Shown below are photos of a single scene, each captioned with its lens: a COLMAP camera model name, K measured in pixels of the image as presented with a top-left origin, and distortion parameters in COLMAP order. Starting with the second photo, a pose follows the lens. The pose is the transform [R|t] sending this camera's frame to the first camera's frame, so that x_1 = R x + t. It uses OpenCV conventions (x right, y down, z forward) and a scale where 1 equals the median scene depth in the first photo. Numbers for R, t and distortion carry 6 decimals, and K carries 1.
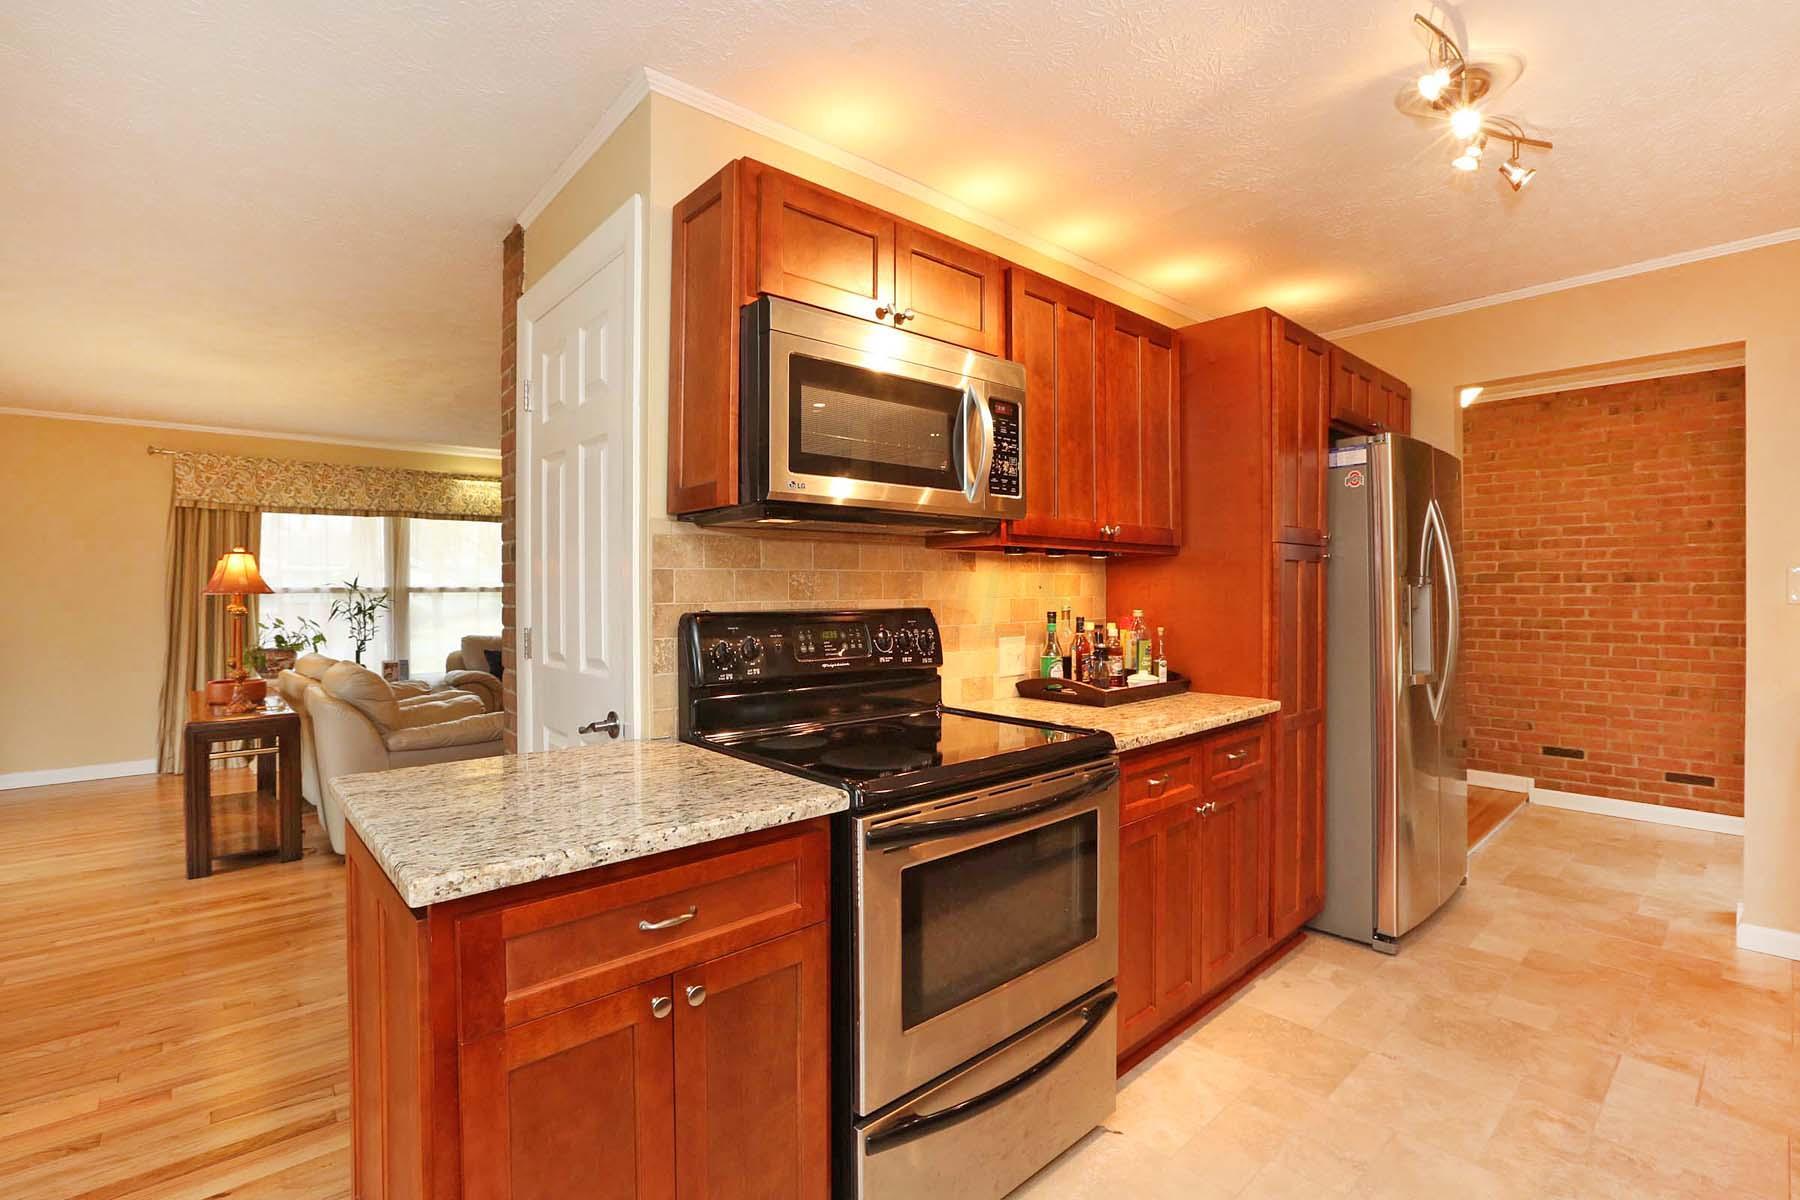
lens RADIAL K [[811.2, 0, 897.3], [0, 811.2, 590.1], [0, 0, 1]] dist [-0.060299, 0.022001]
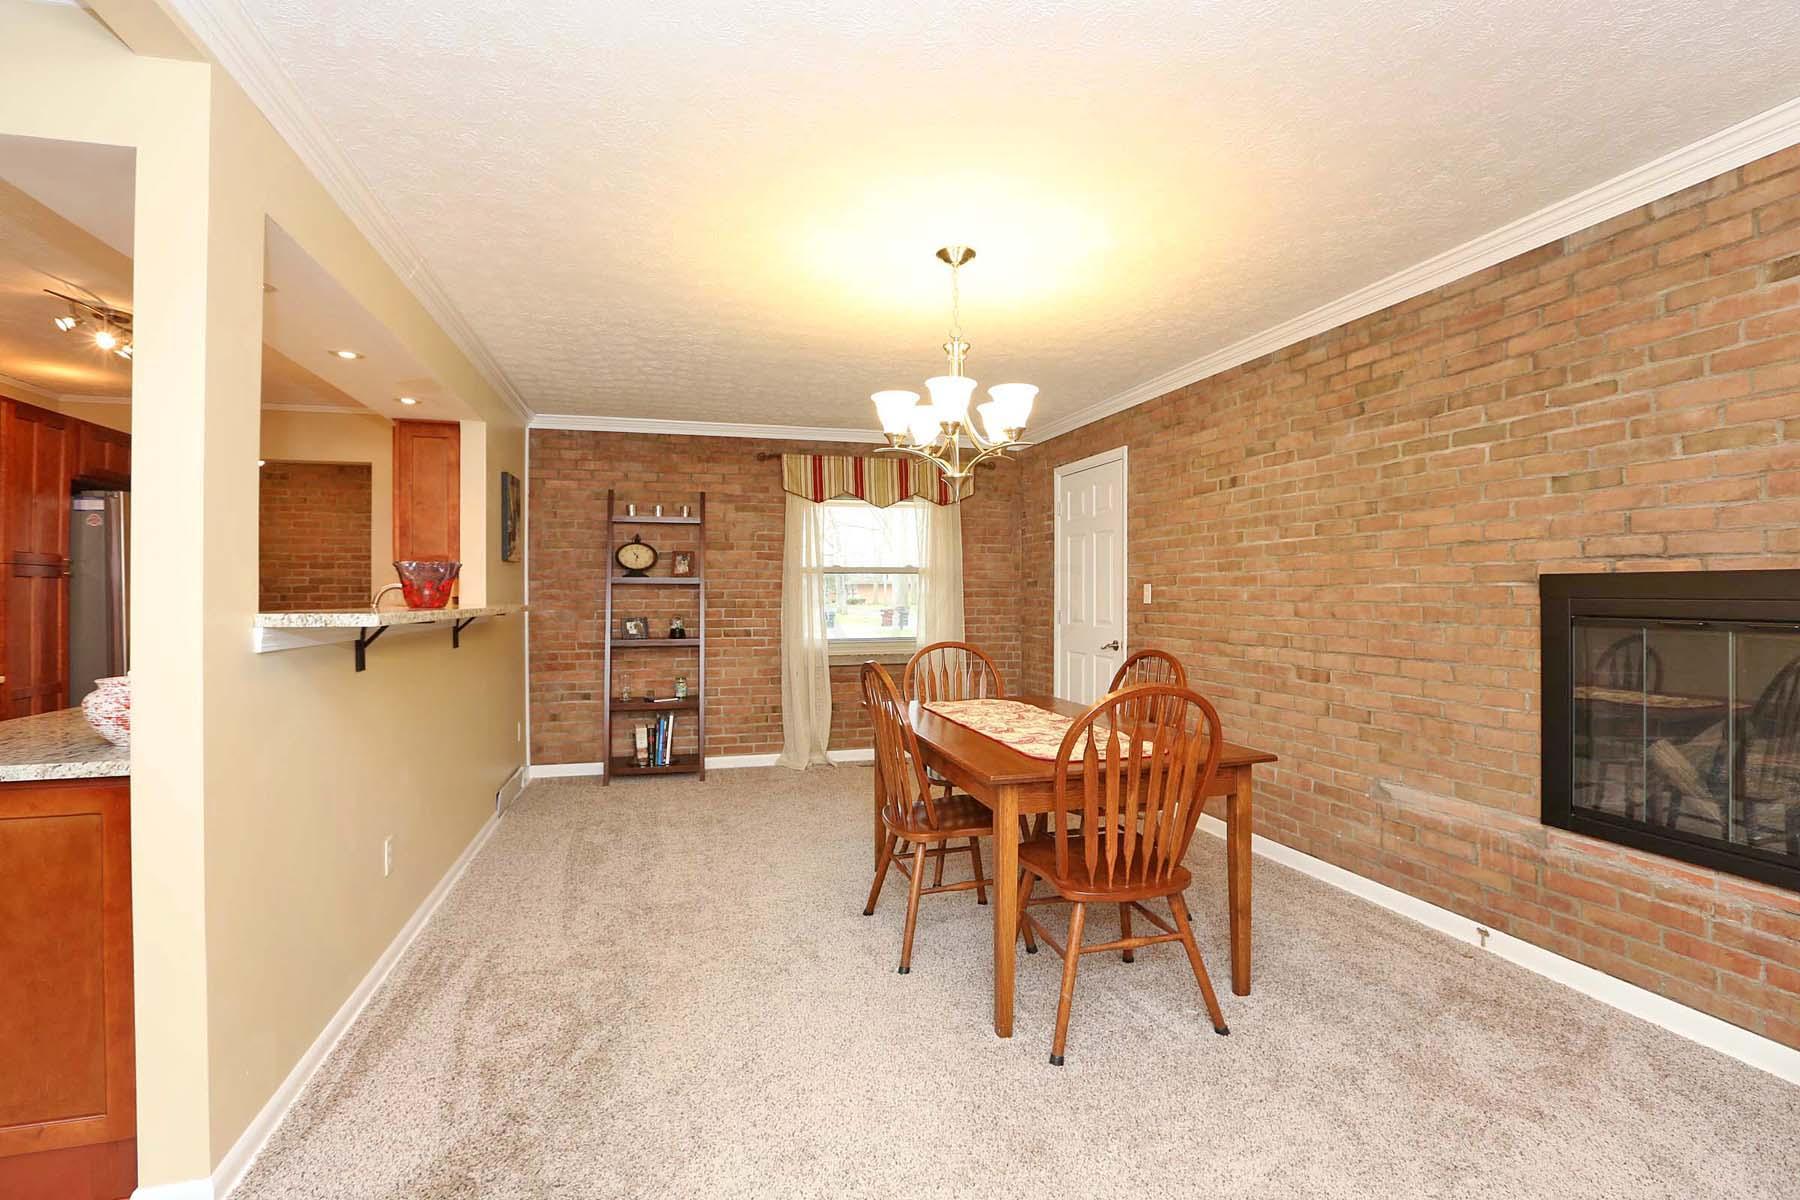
lens RADIAL K [[811.2, 0, 897.3], [0, 811.2, 590.1], [0, 0, 1]] dist [-0.060299, 0.022001]
pose [[0.423645, 0.005866, 0.905809, -0.088114], [0.004530, 0.999953, -0.008594, 0.005061], [-0.905817, 0.007744, 0.423598, -0.947998]]
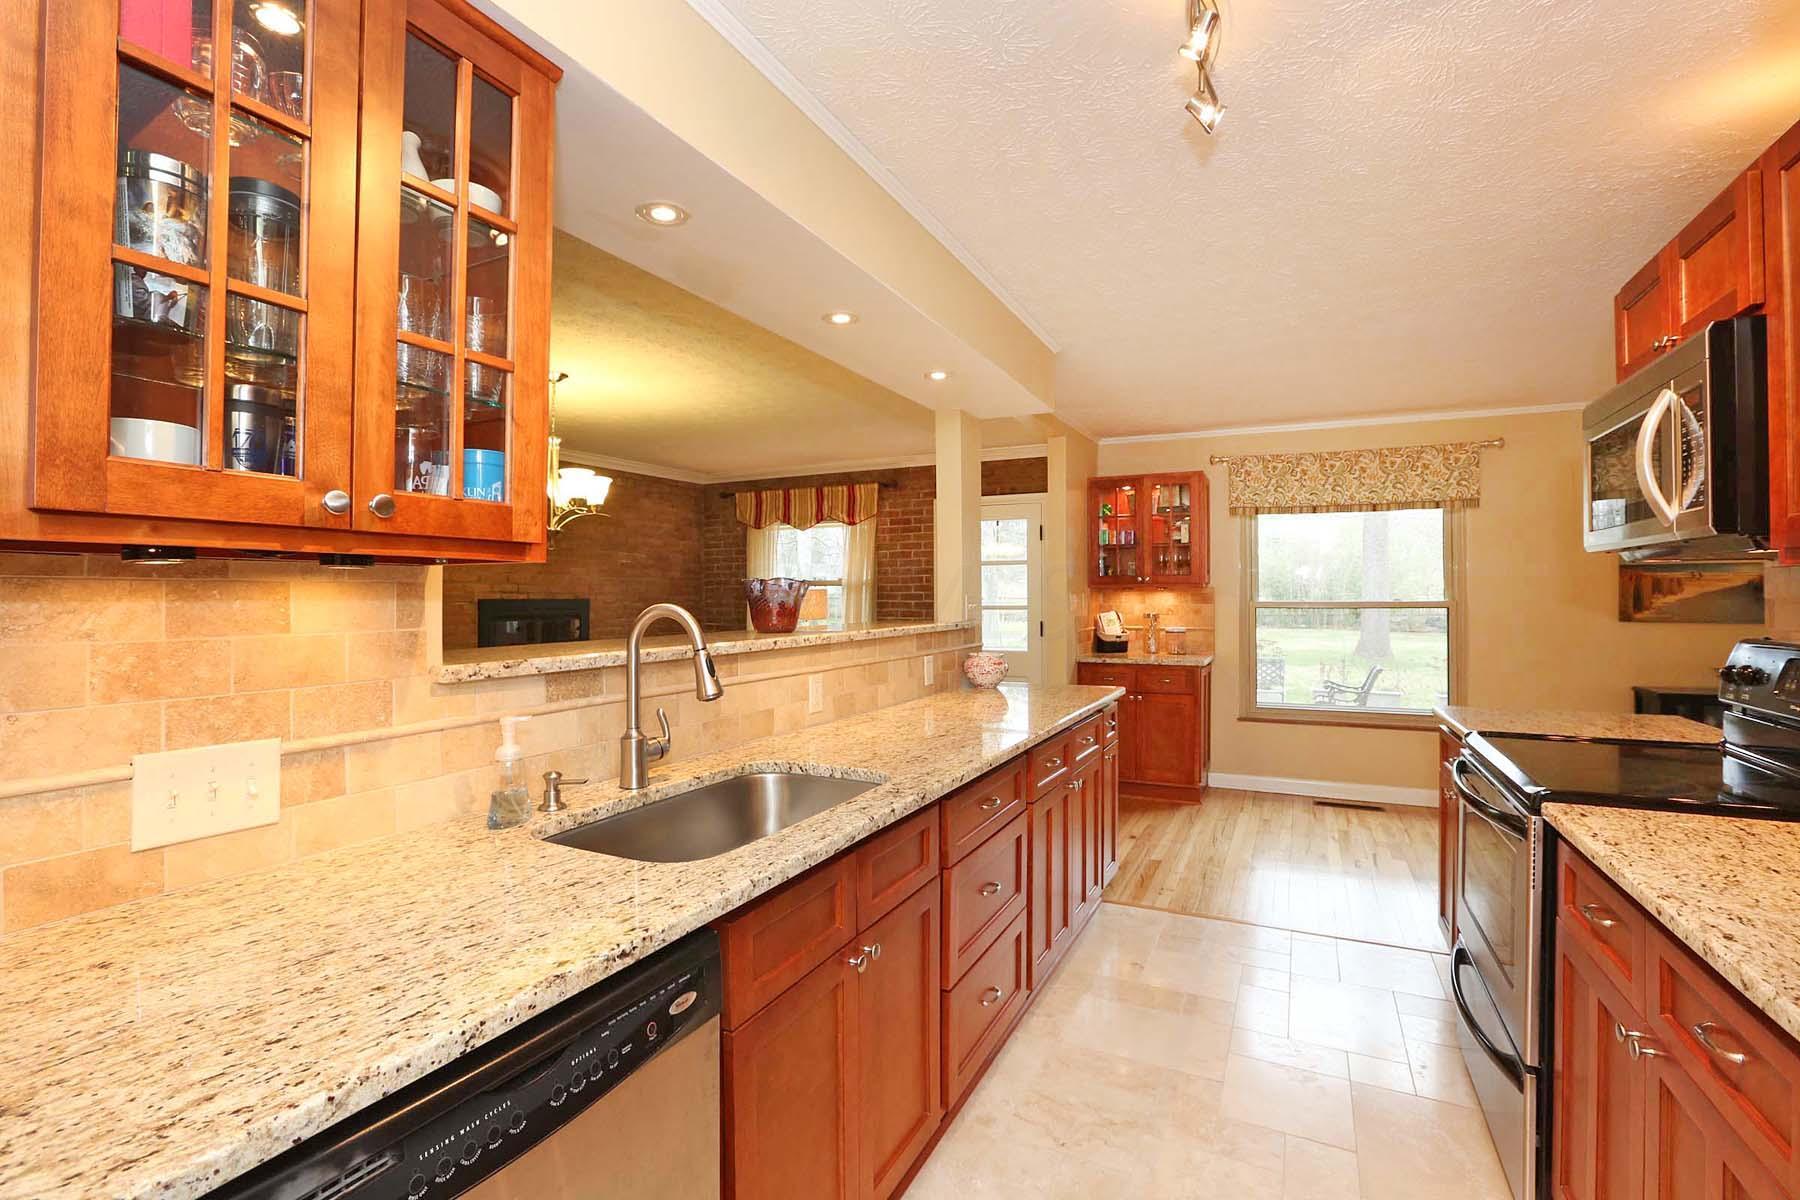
lens RADIAL K [[811.2, 0, 897.3], [0, 811.2, 590.1], [0, 0, 1]] dist [-0.060299, 0.022001]
pose [[-0.927382, 0.003817, -0.374096, 0.879207], [0.005288, 0.999982, -0.002904, -0.030822], [0.374078, -0.004671, -0.927385, 1.079273]]
